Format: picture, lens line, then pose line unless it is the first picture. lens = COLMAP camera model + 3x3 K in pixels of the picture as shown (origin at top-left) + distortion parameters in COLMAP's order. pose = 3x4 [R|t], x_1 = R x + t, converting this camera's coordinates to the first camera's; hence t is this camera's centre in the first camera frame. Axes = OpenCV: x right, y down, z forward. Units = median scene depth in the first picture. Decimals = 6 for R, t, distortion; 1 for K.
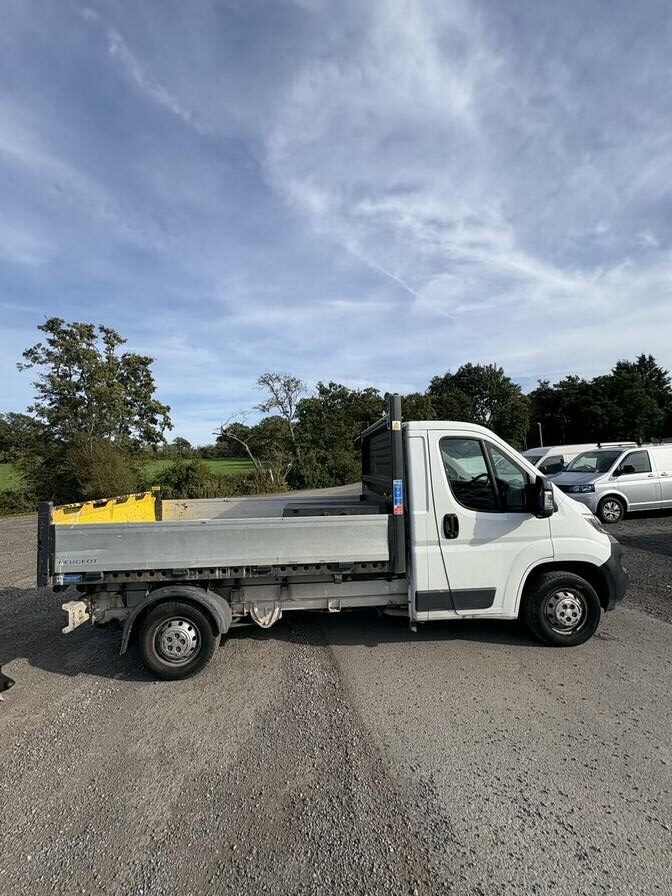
lens RADIAL K [[360.9, 0, 336.4], [0, 360.9, 446.9], [0, 0, 1]] dist [0.000754, 0.000974]
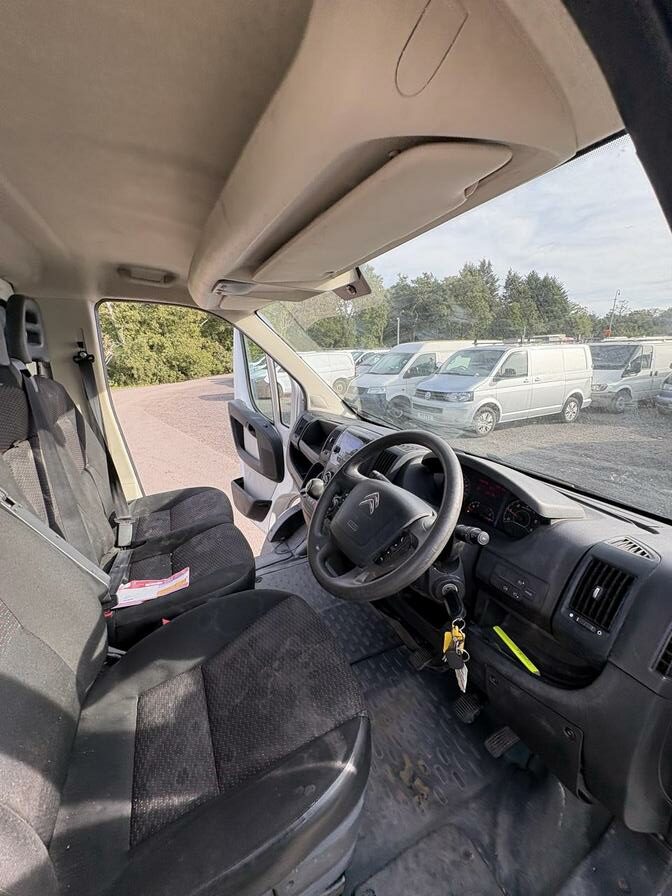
lens RADIAL K [[357.9, 0, 336.0], [0, 357.9, 448.0], [0, 0, 1]] dist [-0.003370, 0.002320]
pose [[0.932065, -0.058813, 0.357485, 0.033795], [-0.049151, 0.957085, 0.285610, 0.002716], [-0.358942, -0.283777, 0.889175, 0.092046]]
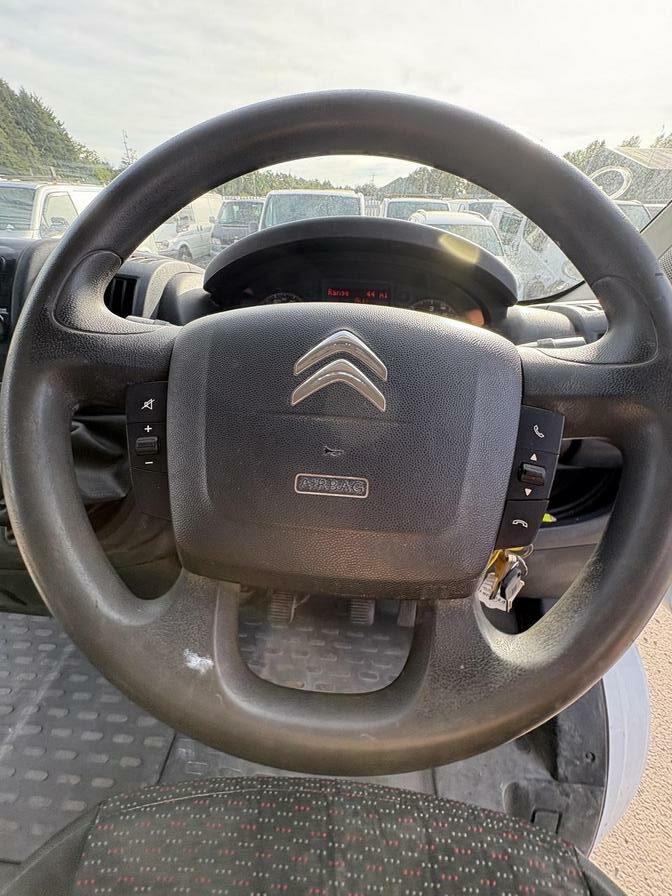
lens RADIAL K [[360.9, 0, 336.4], [0, 360.9, 446.9], [0, 0, 1]] dist [0.000754, 0.000974]
pose [[0.134744, -0.495459, 0.858117, 0.037439], [-0.075000, 0.858430, 0.507417, 0.009458], [-0.988038, -0.132730, 0.078509, 0.107978]]
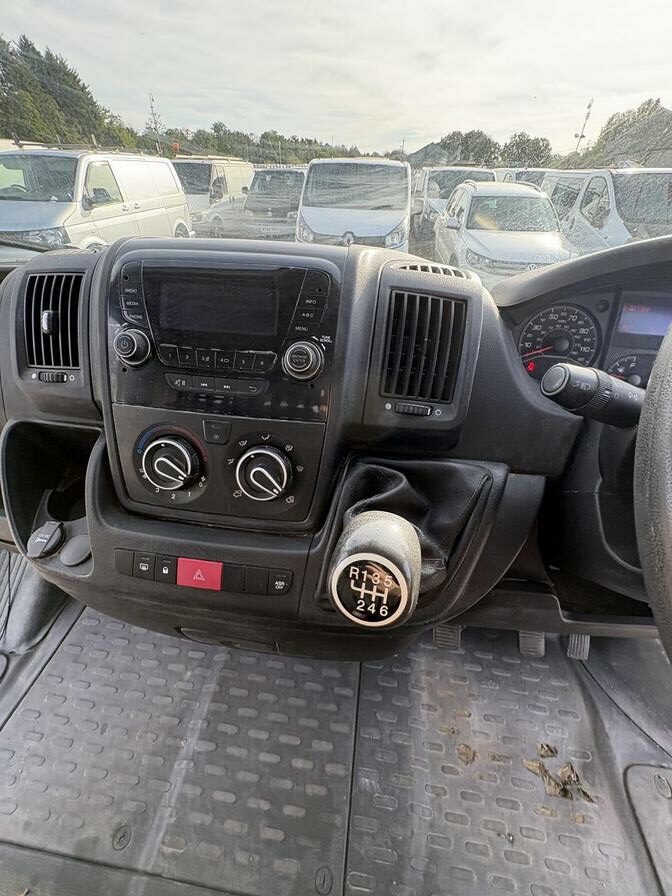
lens RADIAL K [[357.9, 0, 336.0], [0, 357.9, 448.0], [0, 0, 1]] dist [-0.003370, 0.002320]
pose [[0.191926, -0.544181, 0.816720, 0.038743], [-0.078231, 0.821060, 0.565456, 0.009421], [-0.978287, -0.172418, 0.115011, 0.116981]]
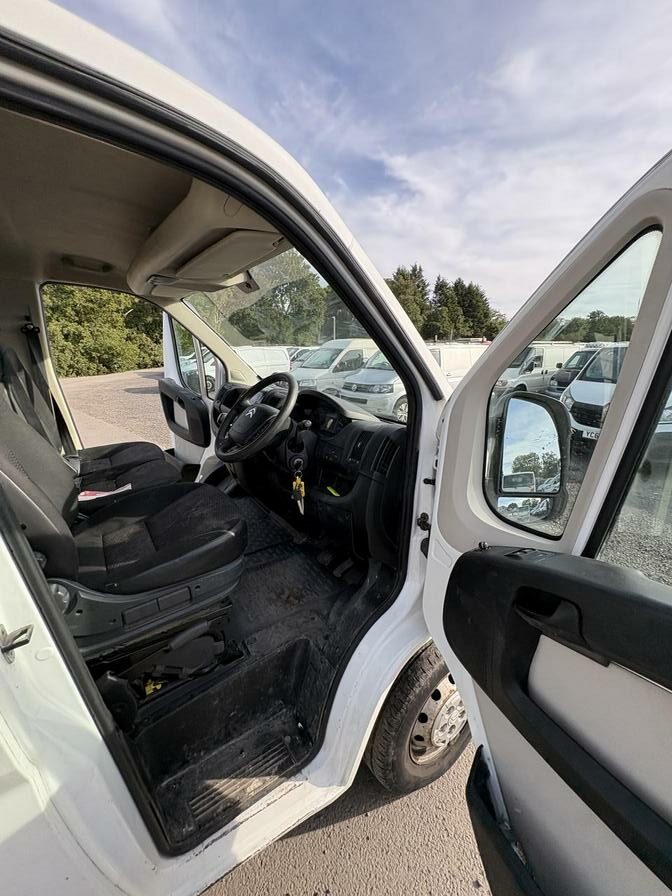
lens RADIAL K [[360.9, 0, 336.4], [0, 360.9, 446.9], [0, 0, 1]] dist [0.000754, 0.000974]
pose [[0.859310, -0.073100, 0.506204, 0.031904], [-0.080607, 0.958008, 0.275180, 0.004427], [-0.505063, -0.277269, 0.817333, 0.074578]]
